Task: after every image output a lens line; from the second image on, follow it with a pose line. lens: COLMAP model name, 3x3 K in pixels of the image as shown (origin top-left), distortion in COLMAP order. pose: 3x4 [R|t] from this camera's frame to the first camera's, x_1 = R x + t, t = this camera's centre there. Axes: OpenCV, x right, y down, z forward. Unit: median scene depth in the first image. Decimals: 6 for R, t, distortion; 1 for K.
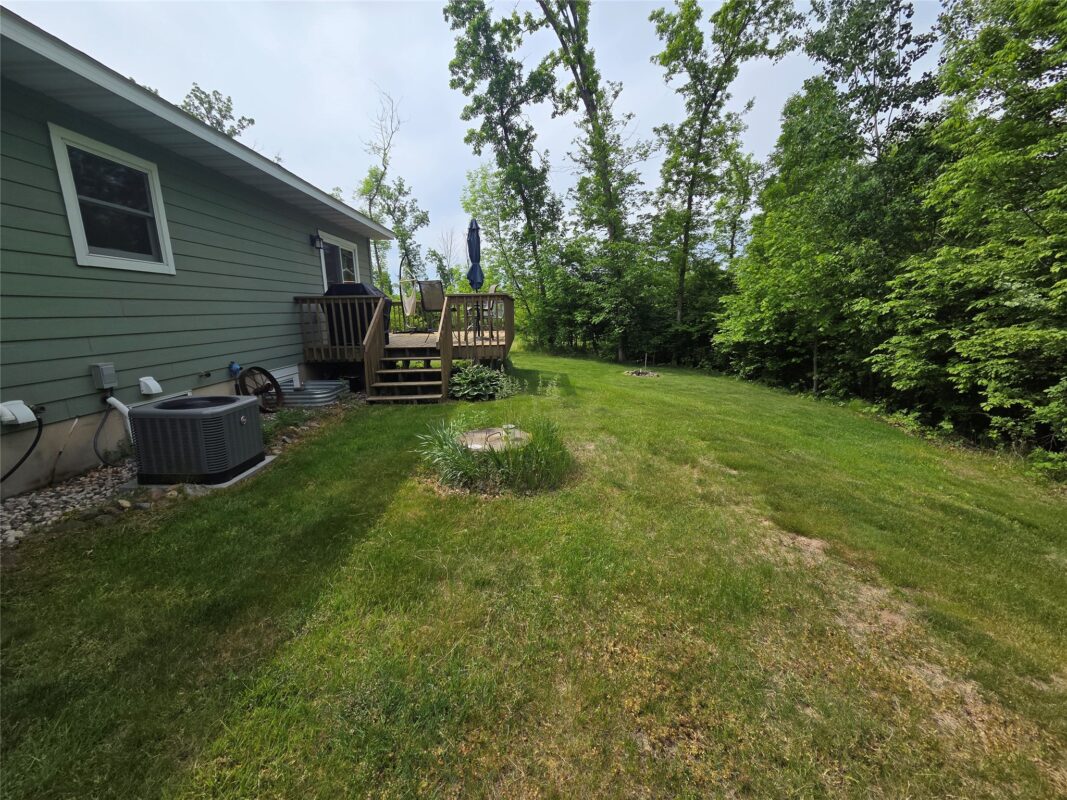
lens RADIAL K [[439.4, 0, 528.8], [0, 439.4, 403.6], [0, 0, 1]] dist [0.000650, -0.000246]
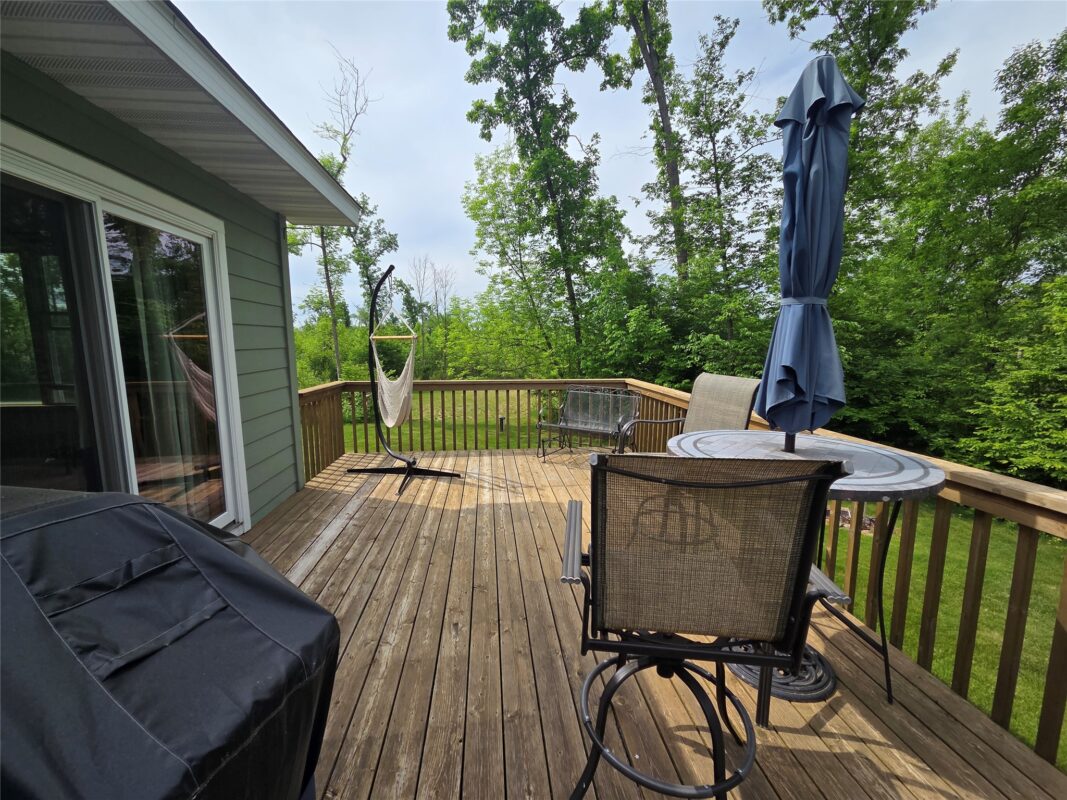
lens RADIAL K [[439.4, 0, 528.8], [0, 439.4, 403.6], [0, 0, 1]] dist [0.000650, -0.000246]
pose [[0.995916, 0.008299, 0.089907, -0.112451], [-0.001727, 0.997335, -0.072934, -0.115647], [-0.090273, 0.072480, 0.993276, 0.364476]]
